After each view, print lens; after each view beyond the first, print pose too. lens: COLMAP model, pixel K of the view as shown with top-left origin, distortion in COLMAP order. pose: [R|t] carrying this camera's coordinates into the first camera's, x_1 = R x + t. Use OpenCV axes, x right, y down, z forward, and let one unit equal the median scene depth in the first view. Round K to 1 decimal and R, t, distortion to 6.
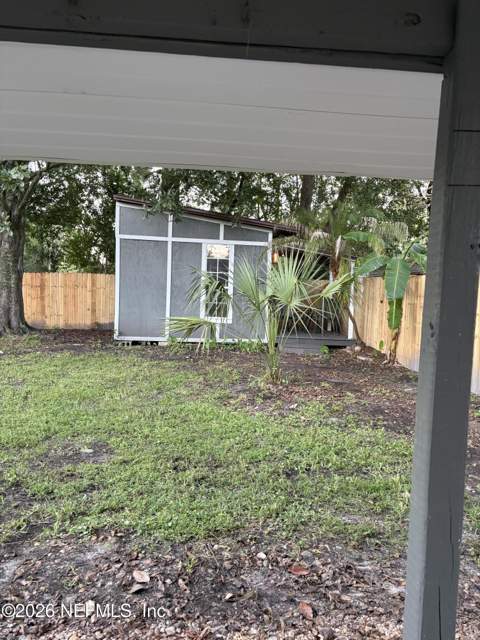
lens RADIAL K [[493.1, 0, 238.6], [0, 493.1, 331.2], [0, 0, 1]] dist [0.037695, -0.006655]
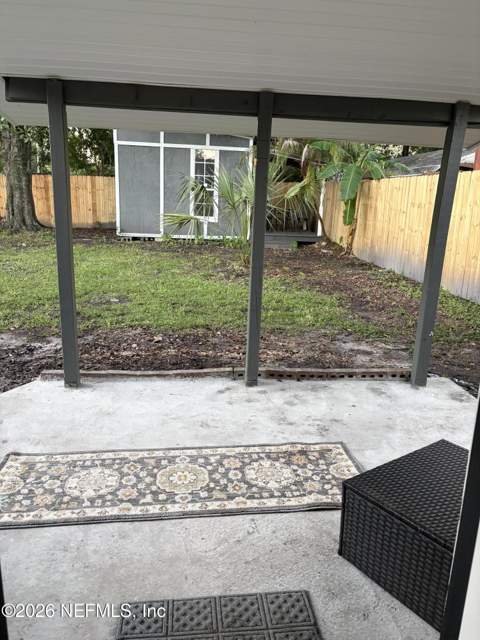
lens RADIAL K [[493.1, 0, 238.6], [0, 493.1, 331.2], [0, 0, 1]] dist [0.037695, -0.006655]
pose [[0.999924, -0.001126, 0.012301, 0.022695], [-0.001220, 0.981965, 0.189060, 0.017508], [-0.012292, -0.189061, 0.981888, -0.202247]]
